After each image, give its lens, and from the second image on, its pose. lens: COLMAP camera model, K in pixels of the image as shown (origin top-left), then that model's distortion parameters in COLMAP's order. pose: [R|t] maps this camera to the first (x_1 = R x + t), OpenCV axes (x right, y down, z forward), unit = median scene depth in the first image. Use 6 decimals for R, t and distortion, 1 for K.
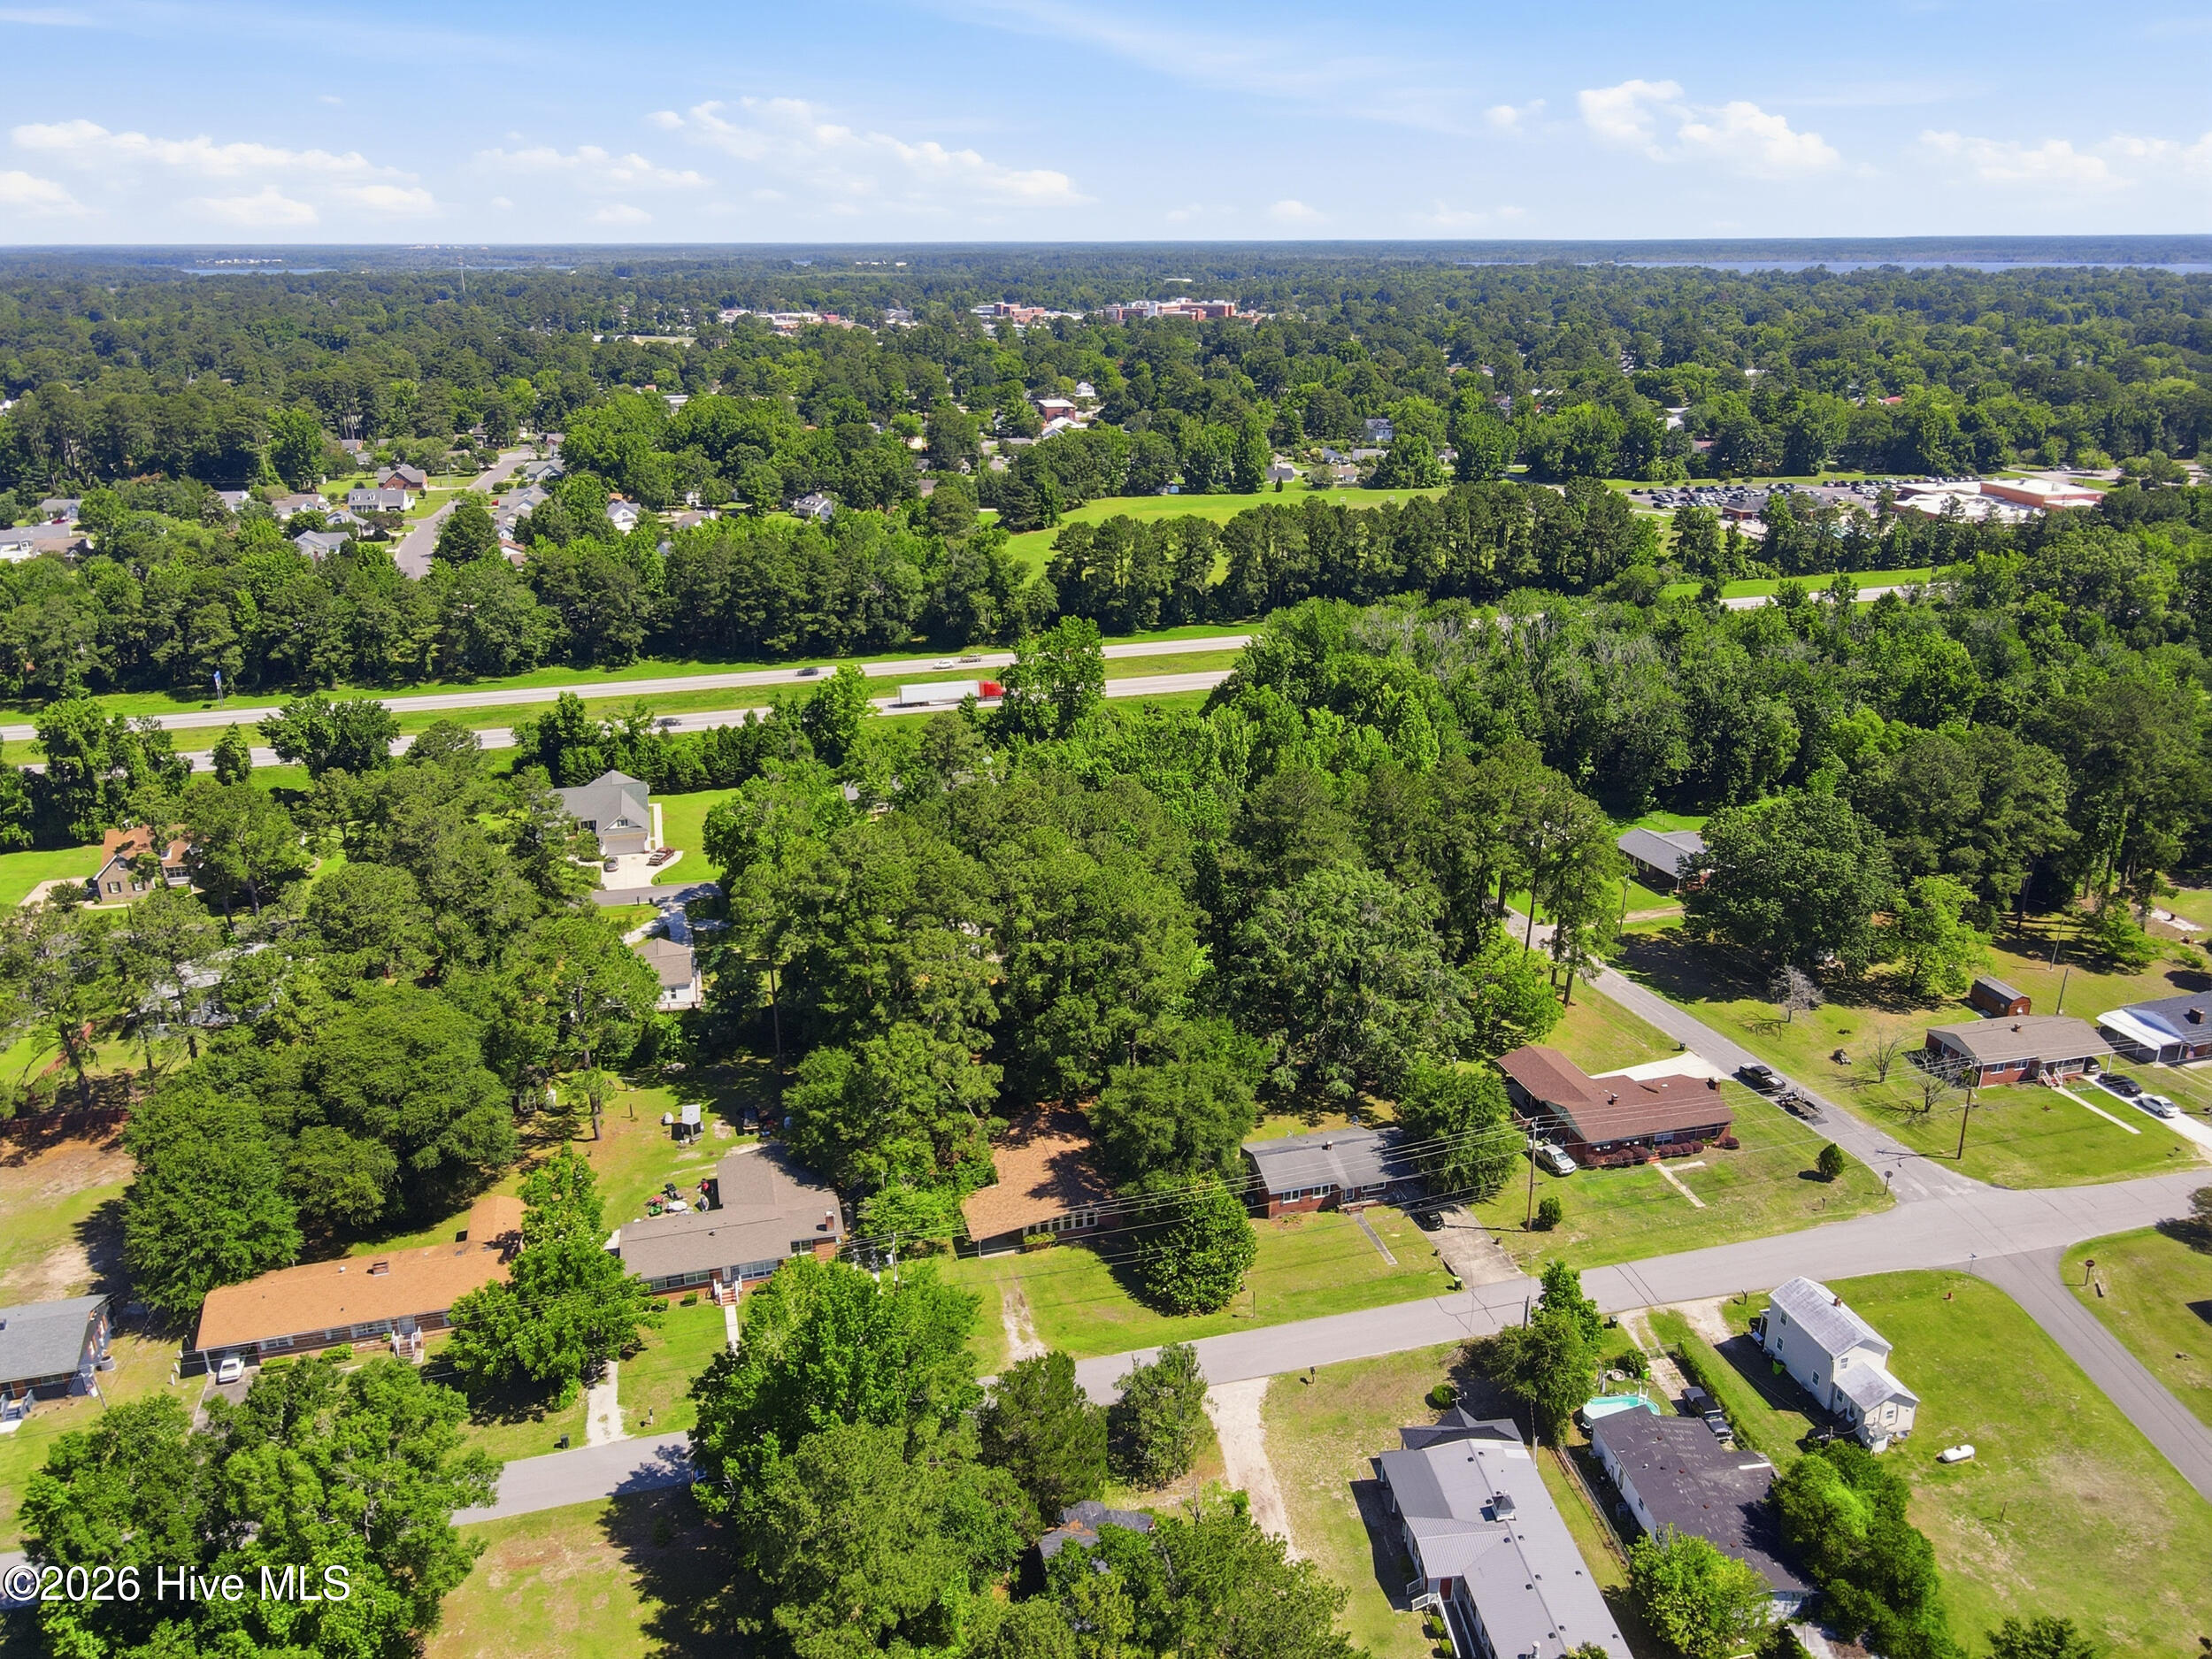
lens RADIAL K [[1628.8, 0, 1106.0], [0, 1628.8, 829.5], [0, 0, 1]] dist [0.009558, 0.004053]
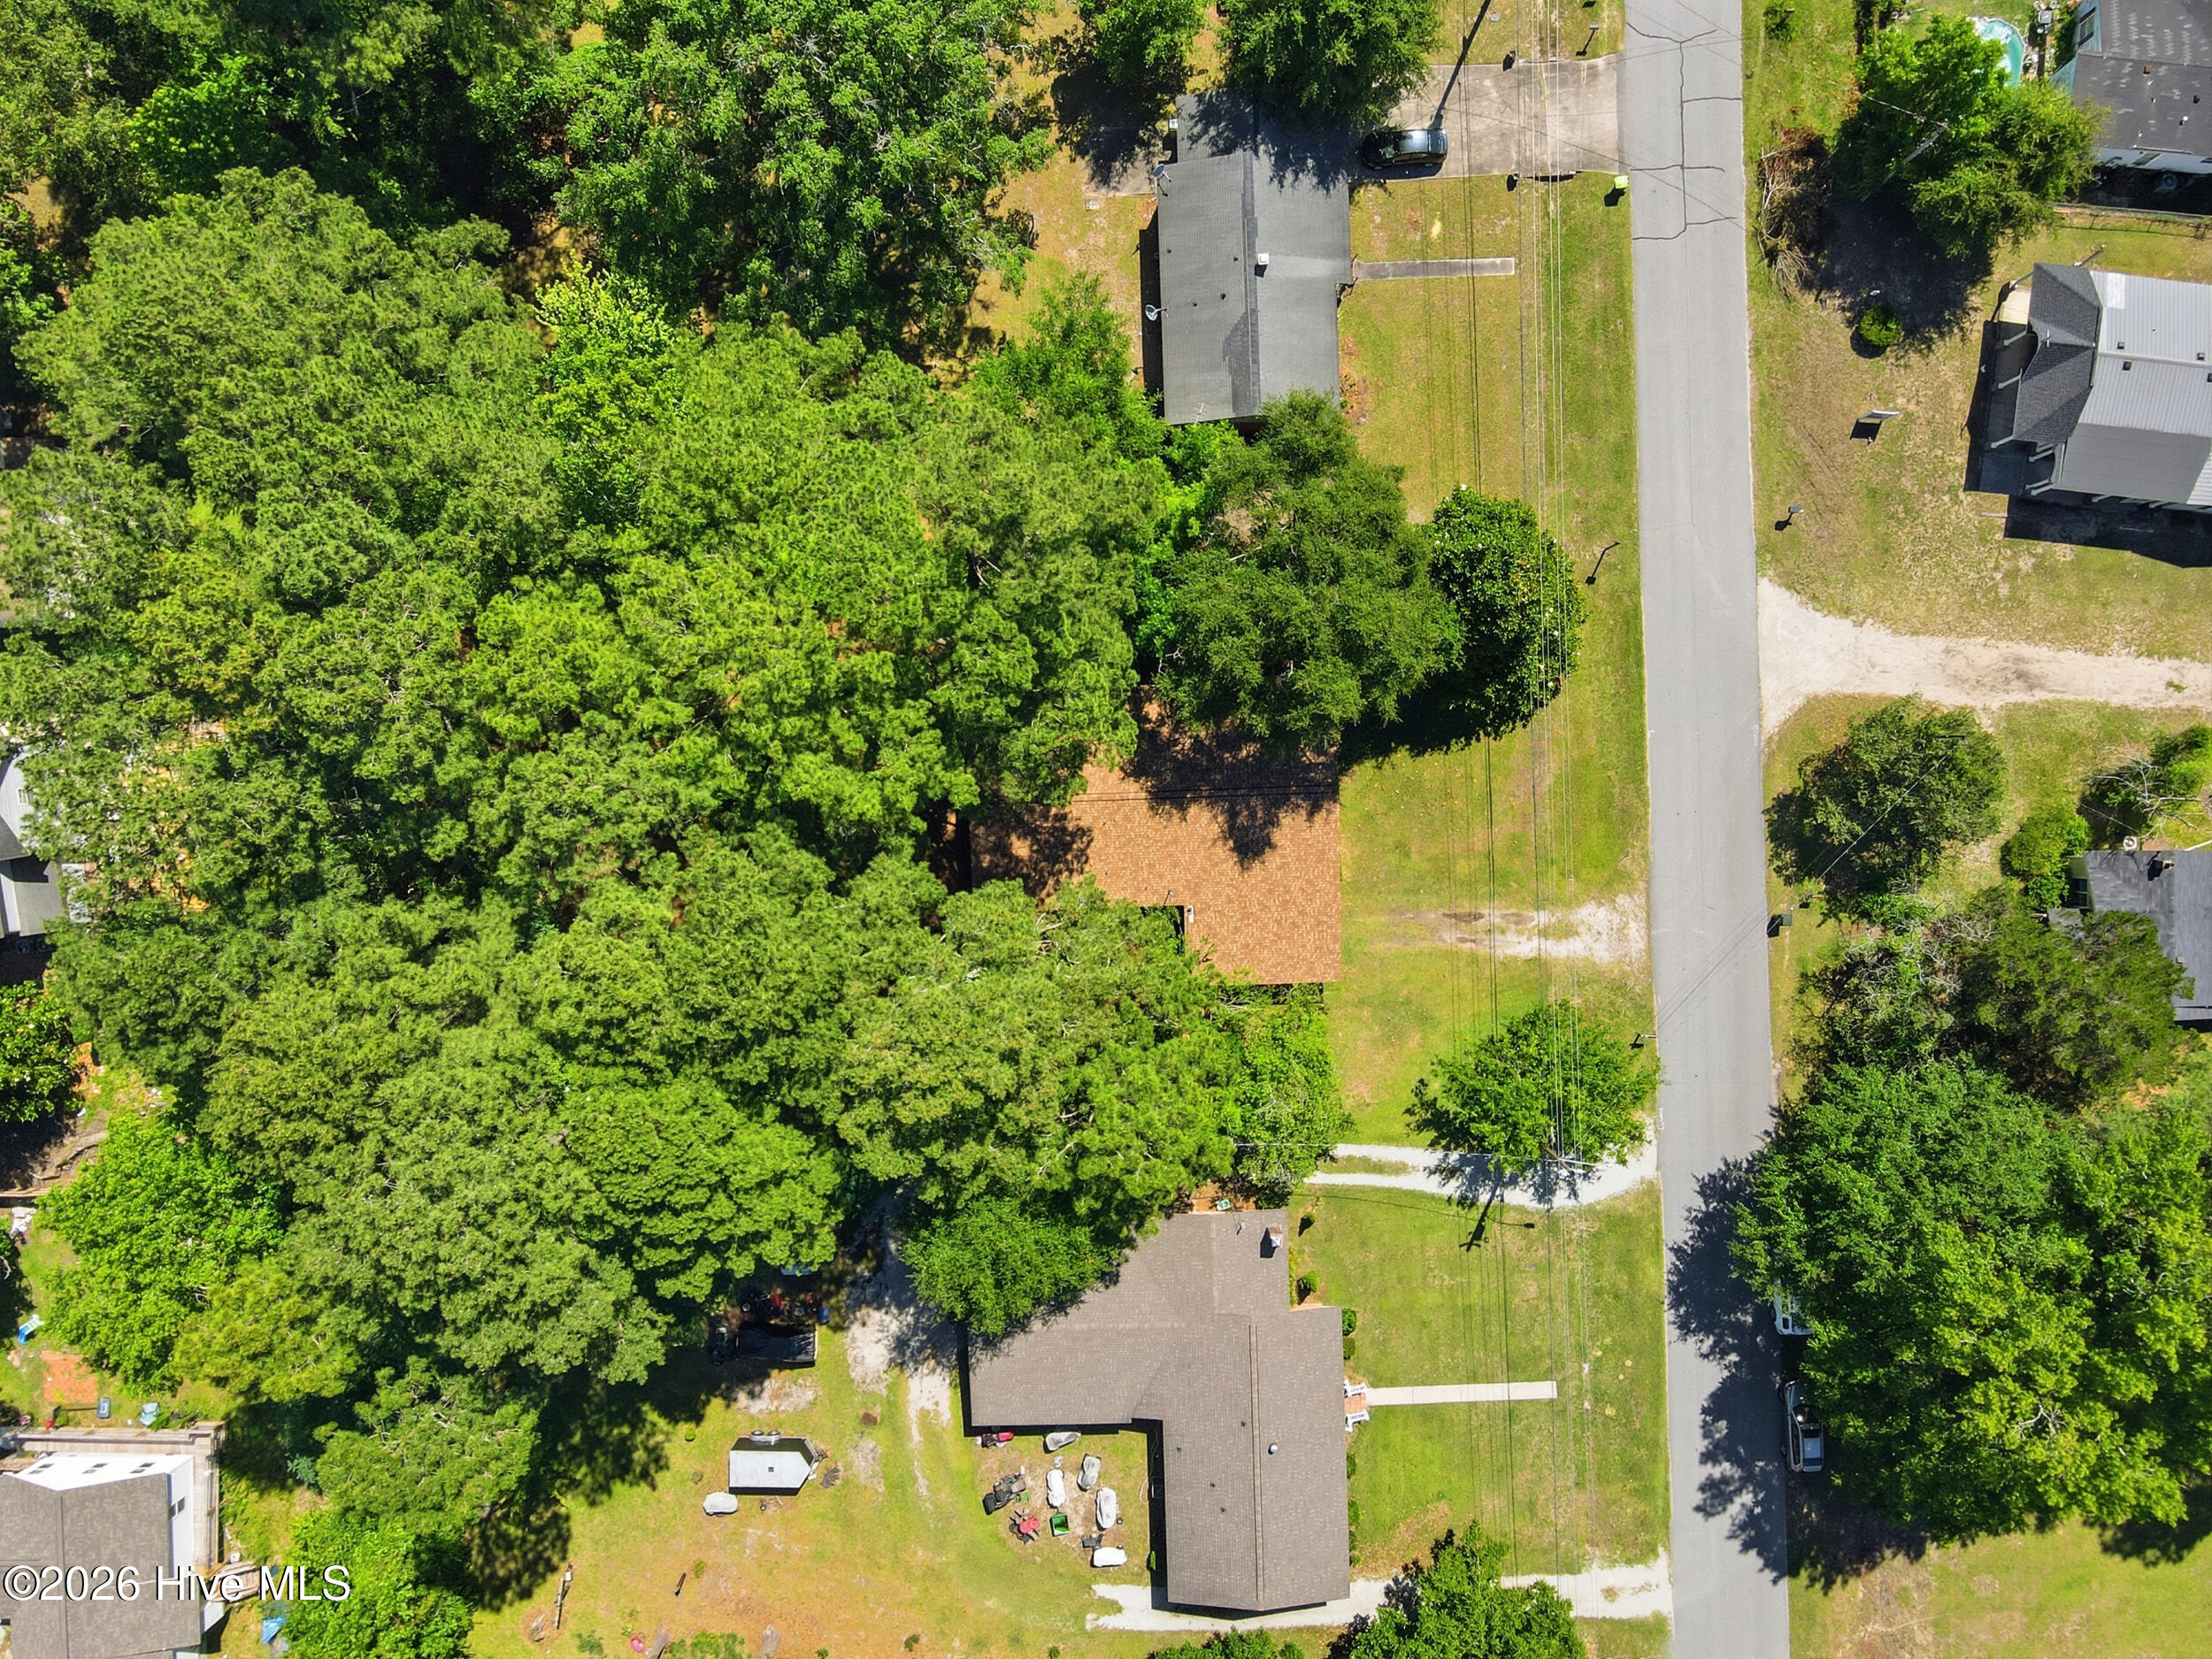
lens RADIAL K [[1628.8, 0, 1106.0], [0, 1628.8, 829.5], [0, 0, 1]] dist [0.009558, 0.004053]
pose [[0.235087, -0.971974, -0.000175, -0.046043], [0.349967, 0.084478, 0.932945, -0.280264], [-0.906784, -0.219385, 0.360019, 0.819751]]
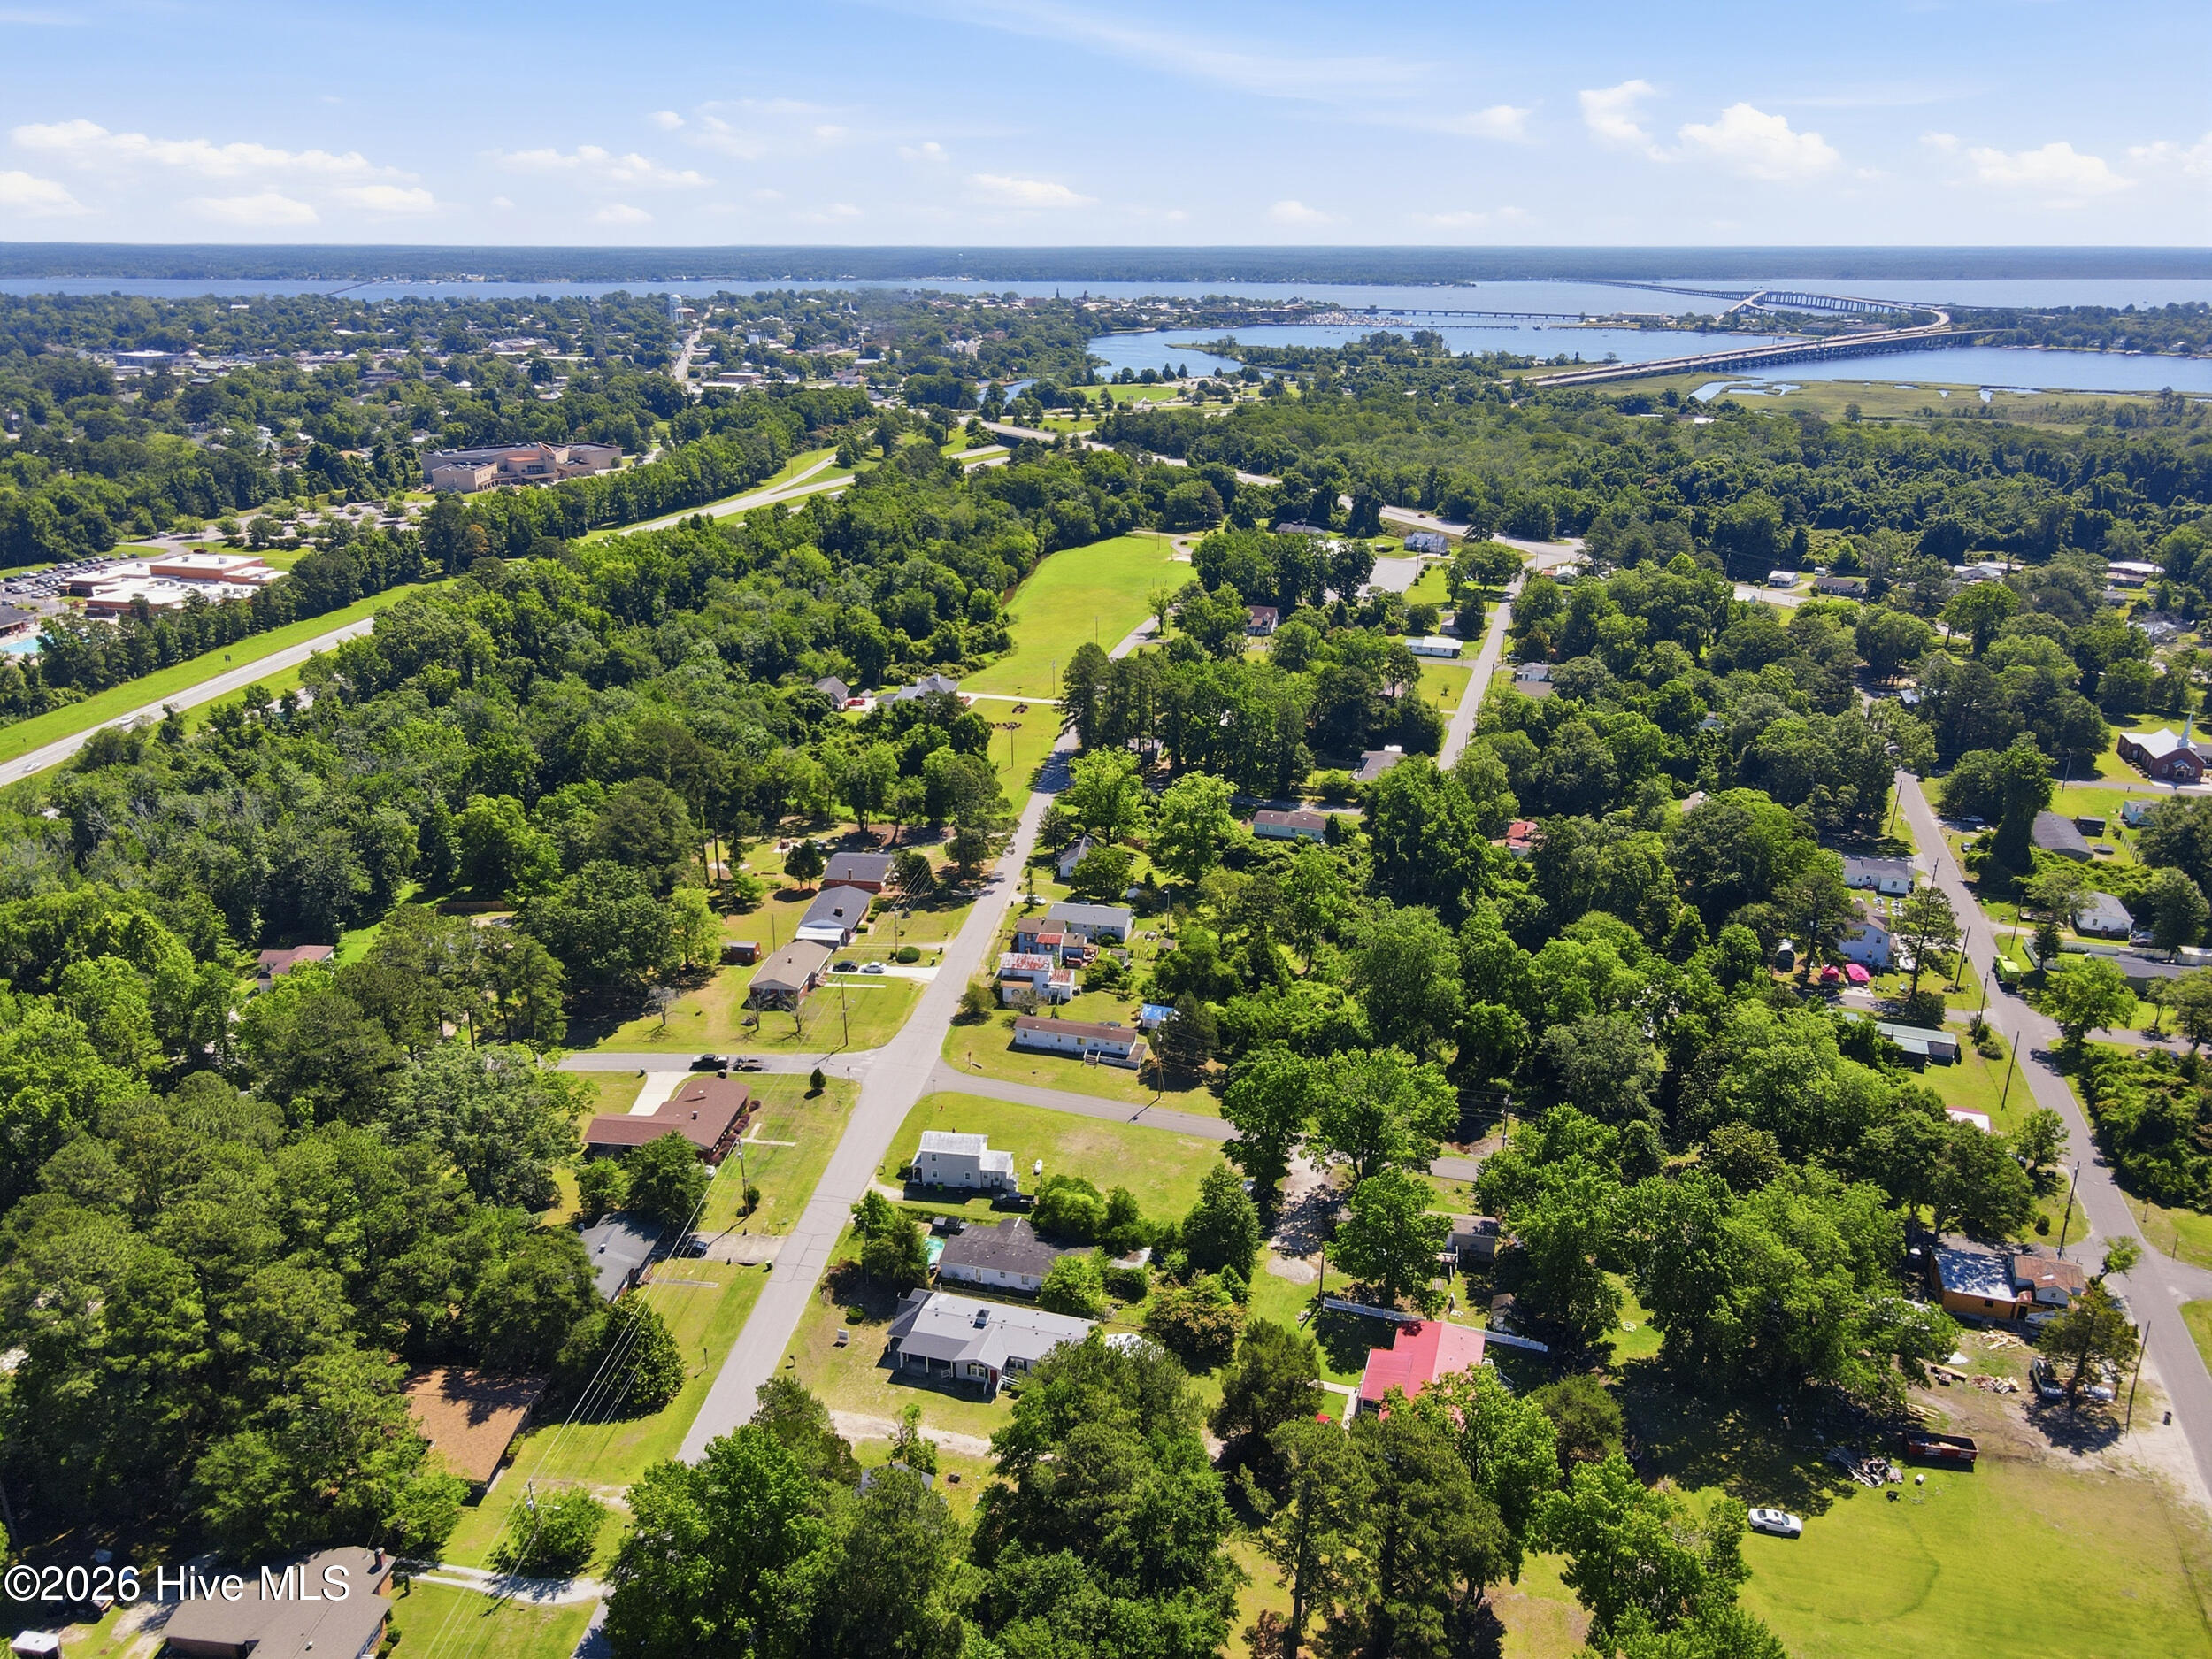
lens RADIAL K [[1628.8, 0, 1106.0], [0, 1628.8, 829.5], [0, 0, 1]] dist [0.009558, 0.004053]
pose [[0.378040, -0.311788, 0.871708, -0.692485], [0.312882, 0.929208, 0.196664, -0.222774], [-0.871315, 0.198395, 0.448831, 0.052571]]
